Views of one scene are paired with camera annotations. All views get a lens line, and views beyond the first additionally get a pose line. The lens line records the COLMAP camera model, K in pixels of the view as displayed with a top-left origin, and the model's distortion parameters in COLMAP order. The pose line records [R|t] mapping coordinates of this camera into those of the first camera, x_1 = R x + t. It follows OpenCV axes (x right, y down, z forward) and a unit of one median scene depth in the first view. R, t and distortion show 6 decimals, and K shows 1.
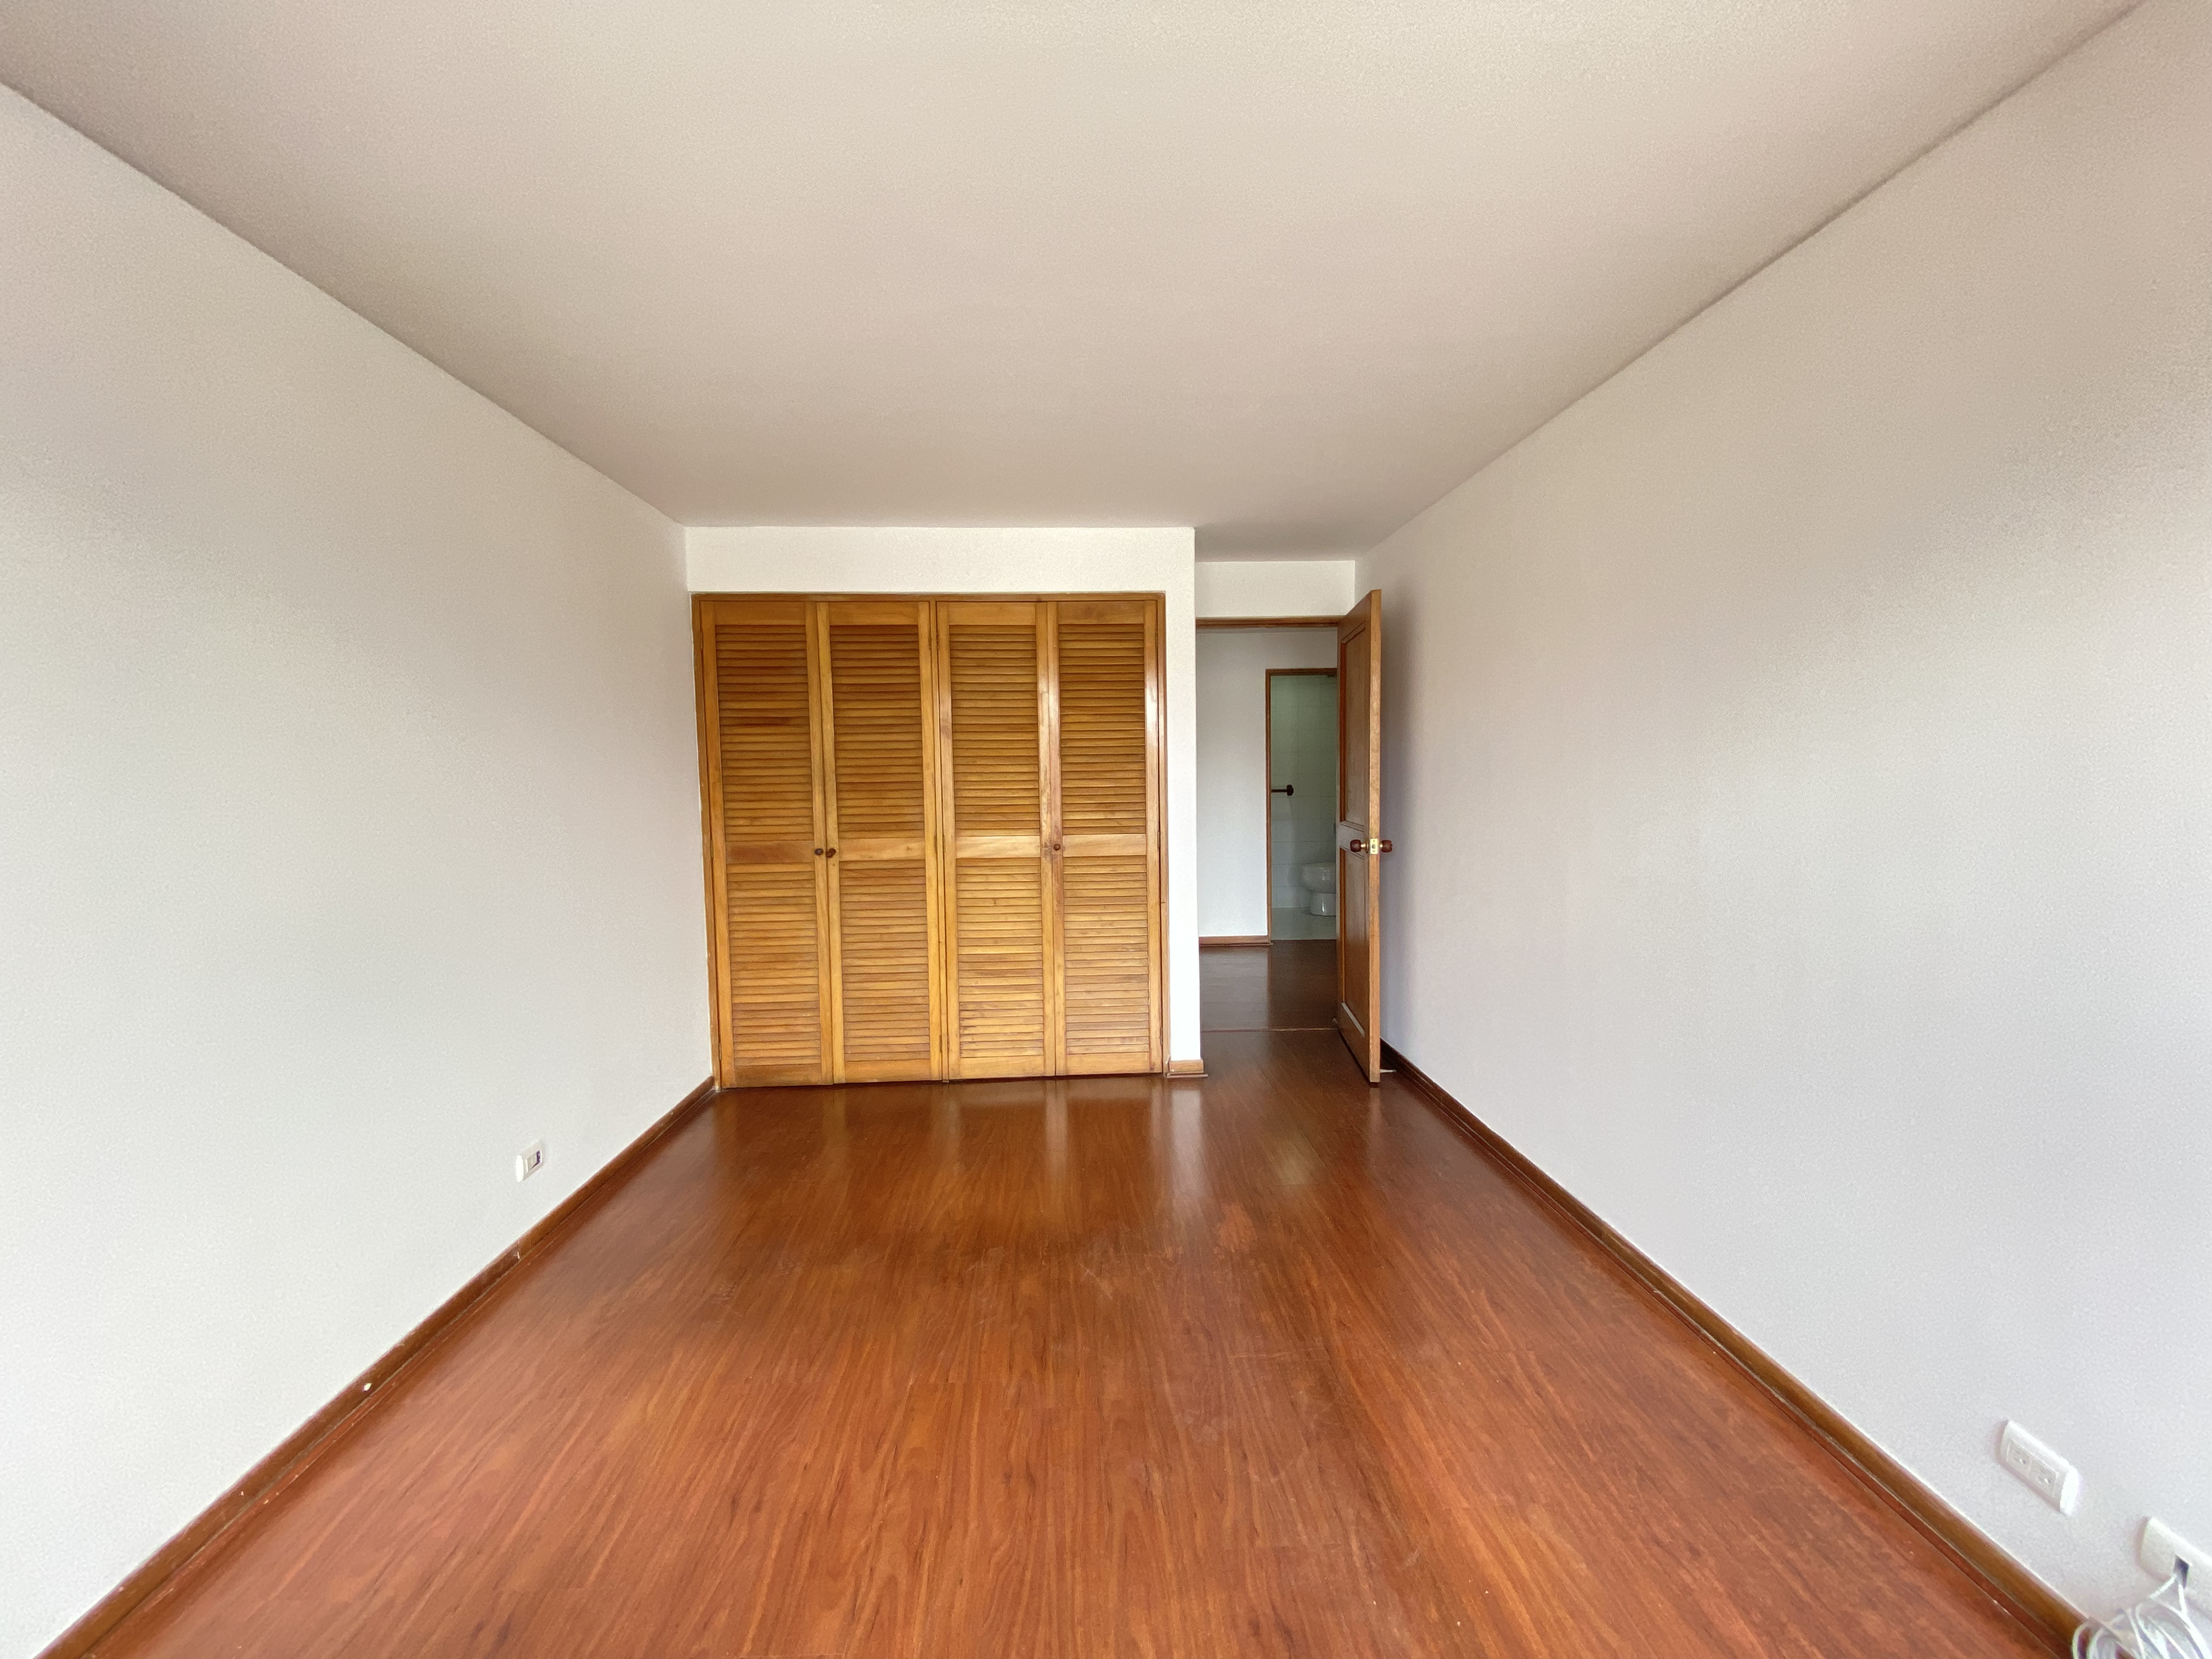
lens RADIAL K [[800.4, 0, 1109.6], [0, 800.4, 812.7], [0, 0, 1]] dist [0.043836, 0.000040]
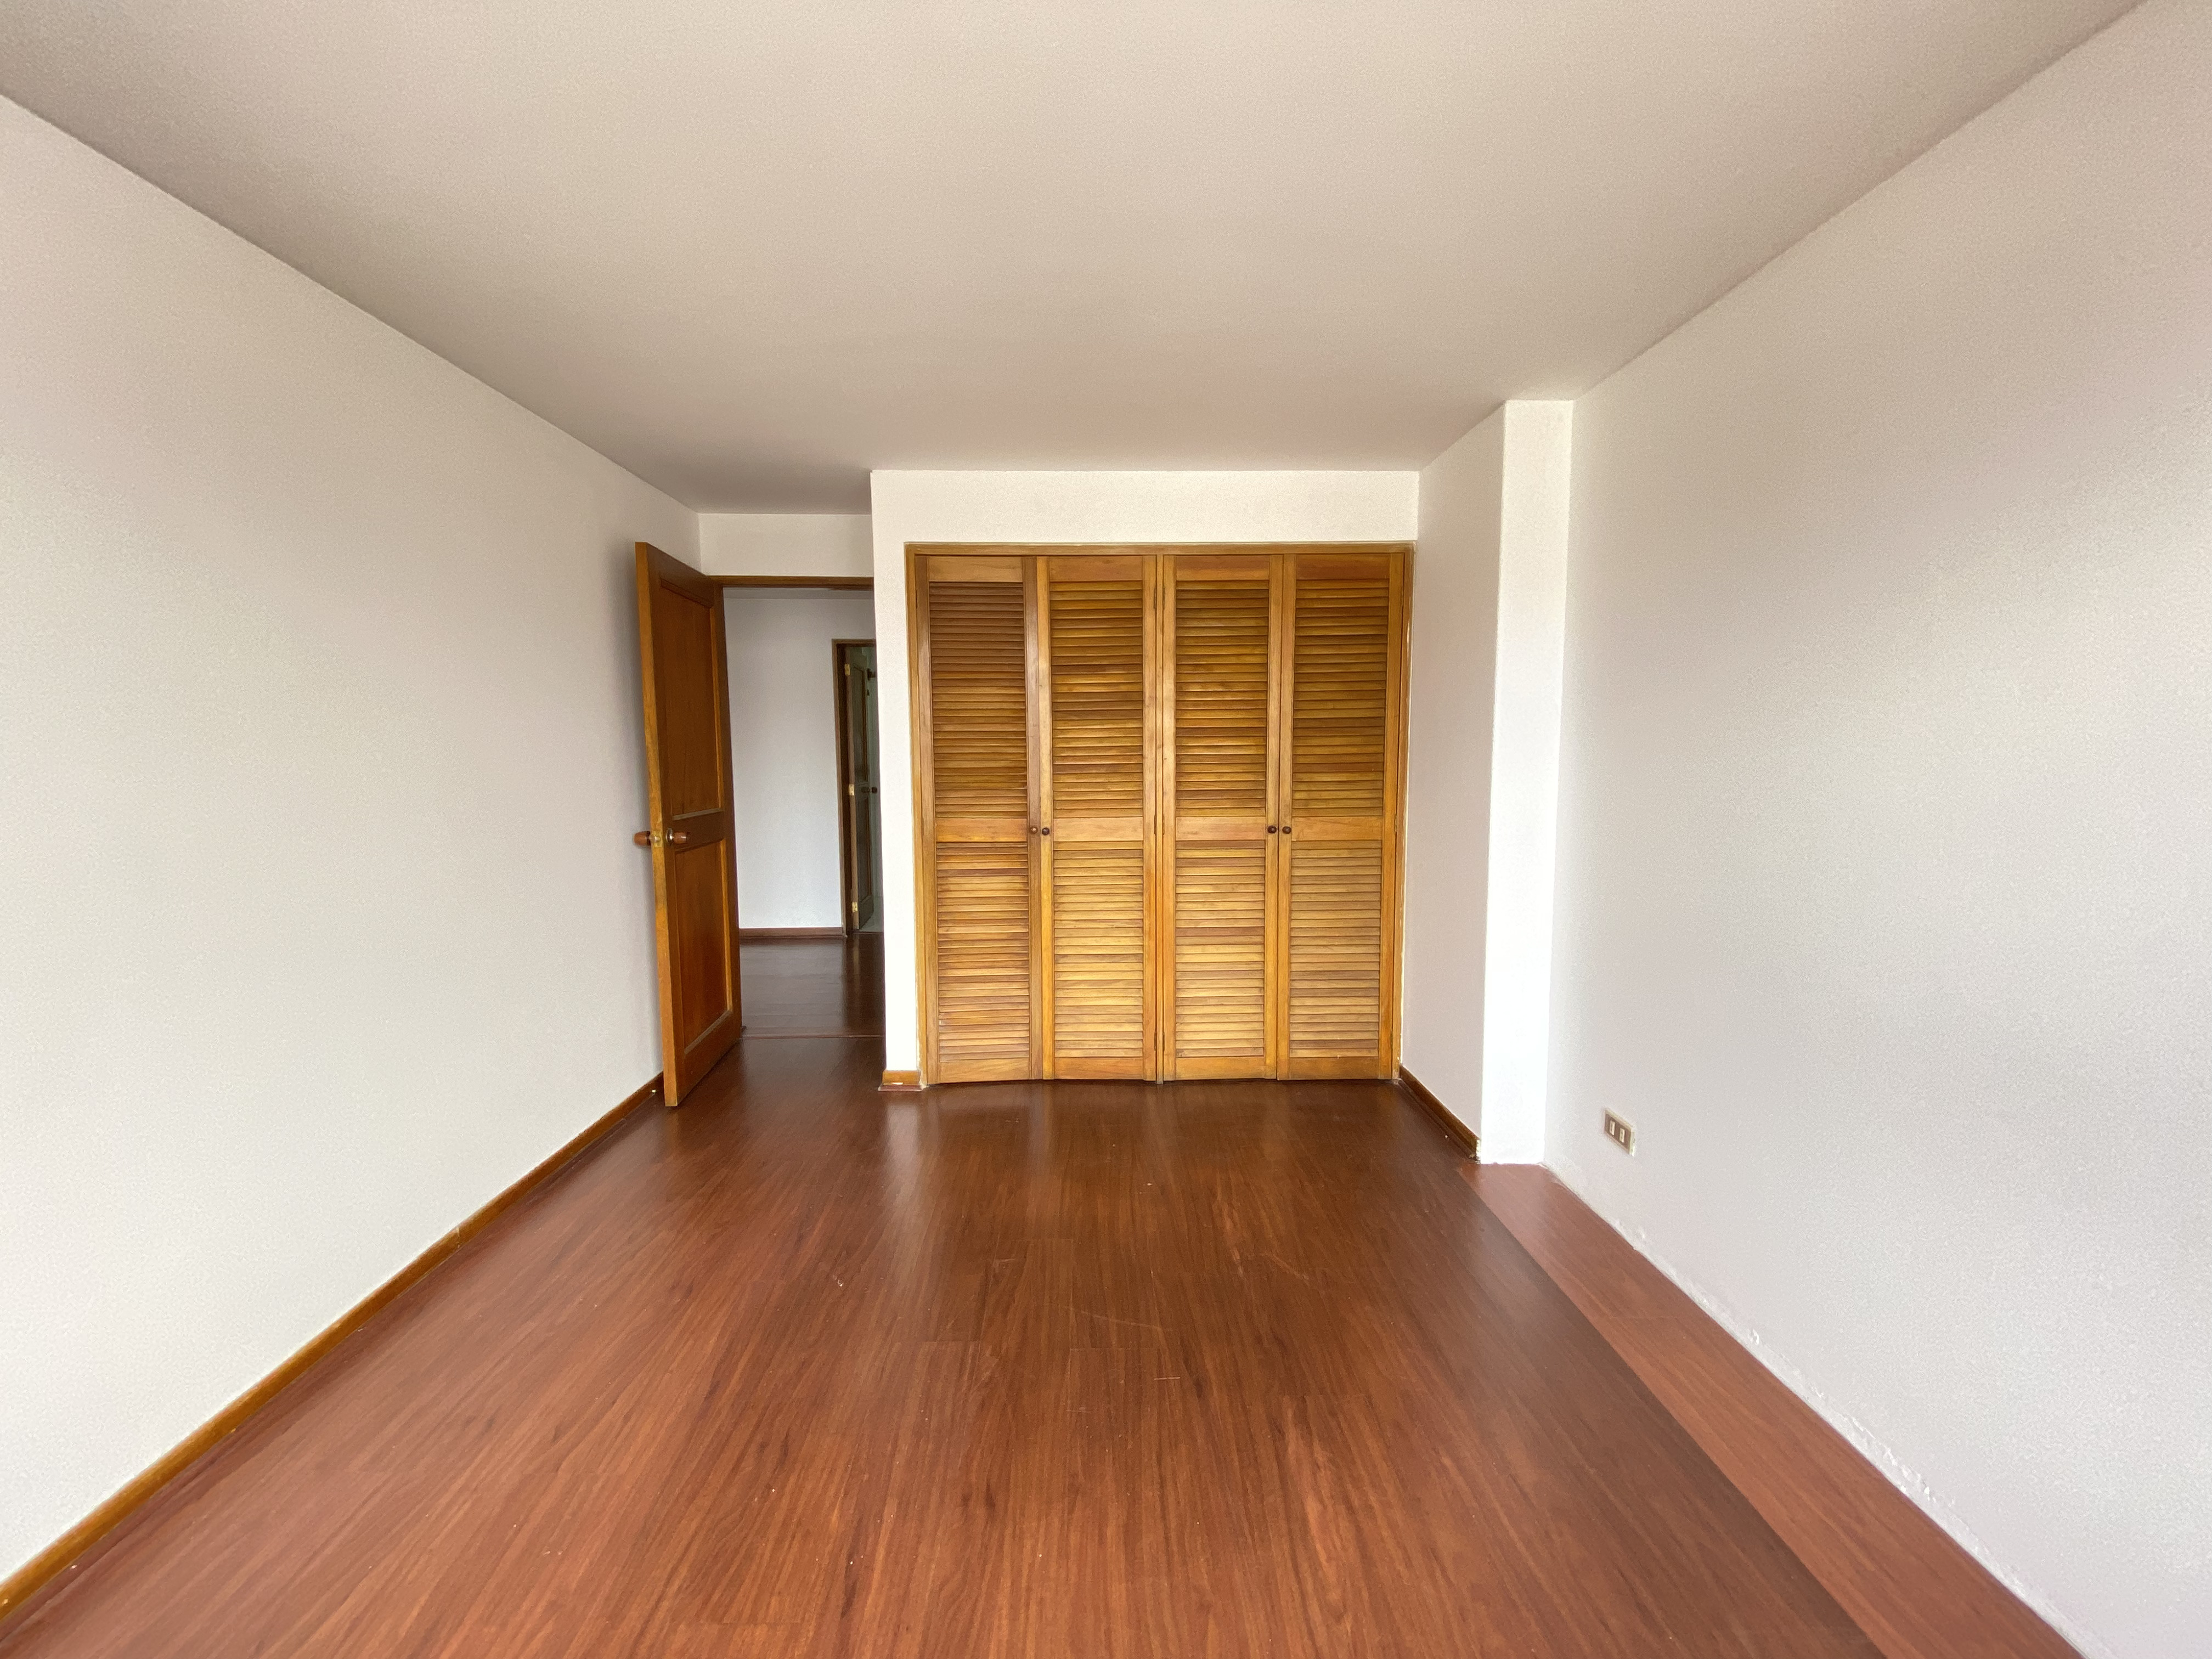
lens RADIAL K [[886.7, 0, 1098.2], [0, 886.7, 822.0], [0, 0, 1]] dist [0.000120, -0.014683]
pose [[0.999934, 0.009021, 0.007098, -0.282888], [-0.009244, 0.999441, 0.032113, 0.005173], [-0.006804, -0.032177, 0.999459, -0.001653]]
